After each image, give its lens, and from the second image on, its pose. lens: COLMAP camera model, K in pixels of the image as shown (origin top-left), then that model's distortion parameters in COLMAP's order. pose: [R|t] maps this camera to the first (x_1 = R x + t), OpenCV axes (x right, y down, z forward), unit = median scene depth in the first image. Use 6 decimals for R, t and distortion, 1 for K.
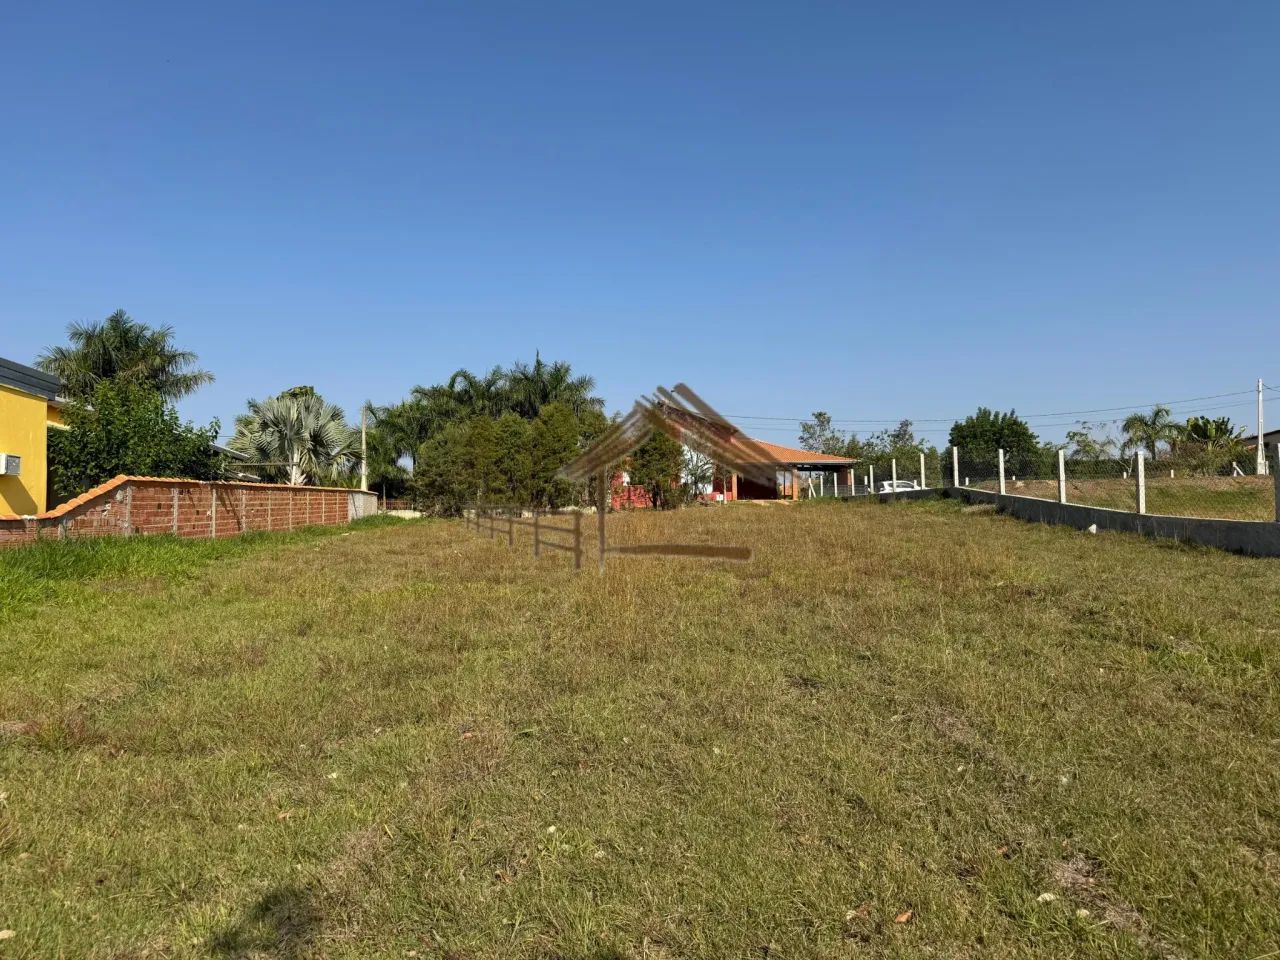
lens RADIAL K [[915.0, 0, 644.1], [0, 915.0, 511.8], [0, 0, 1]] dist [0.060440, -0.085530]
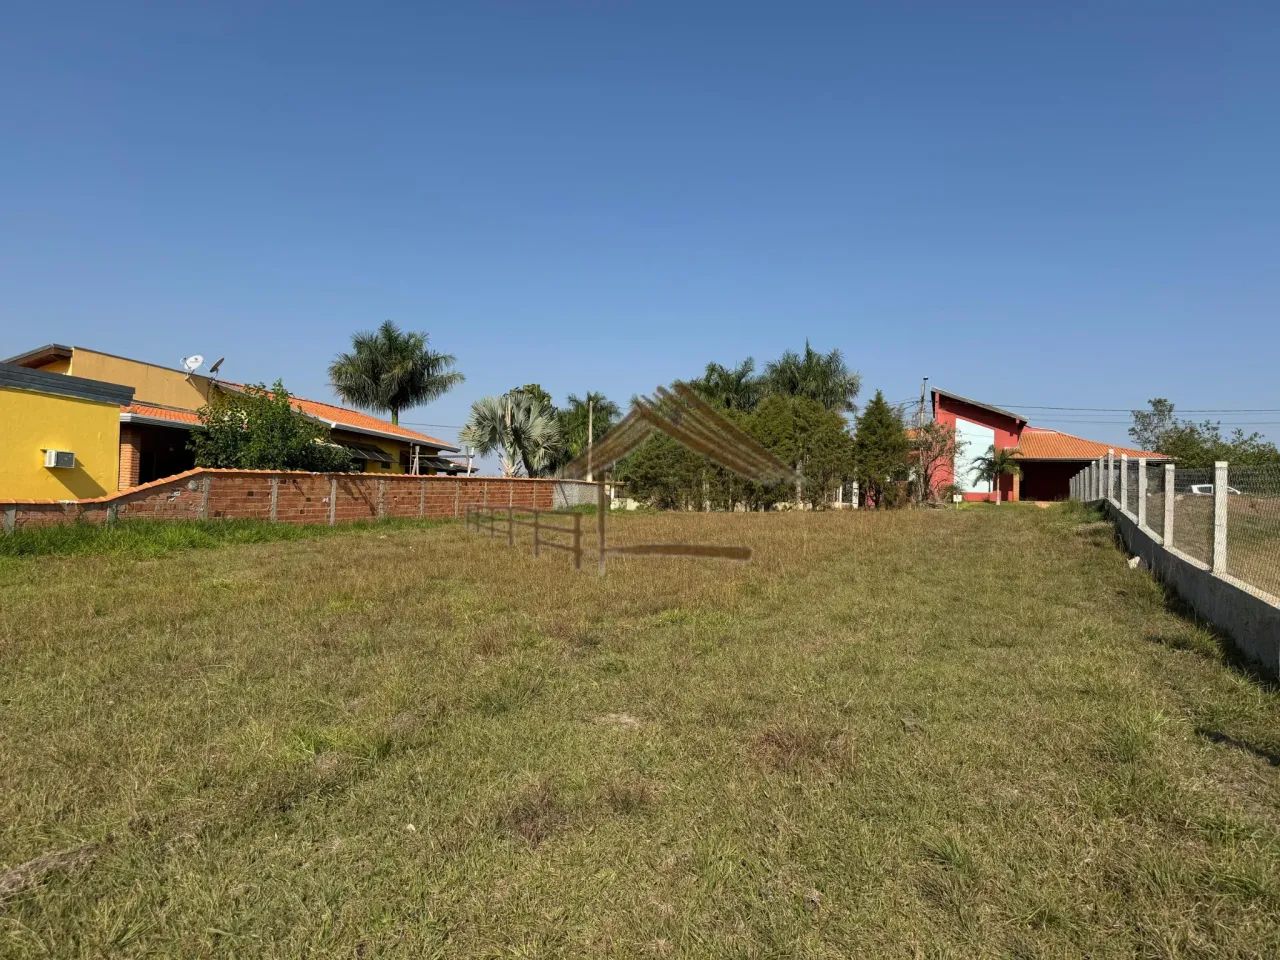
lens RADIAL K [[915.0, 0, 644.1], [0, 915.0, 511.8], [0, 0, 1]] dist [0.060440, -0.085530]
pose [[0.913130, 0.040099, -0.405692, 0.197551], [-0.034699, 0.999184, 0.020659, -0.011871], [0.406189, -0.004787, 0.913776, 0.061653]]
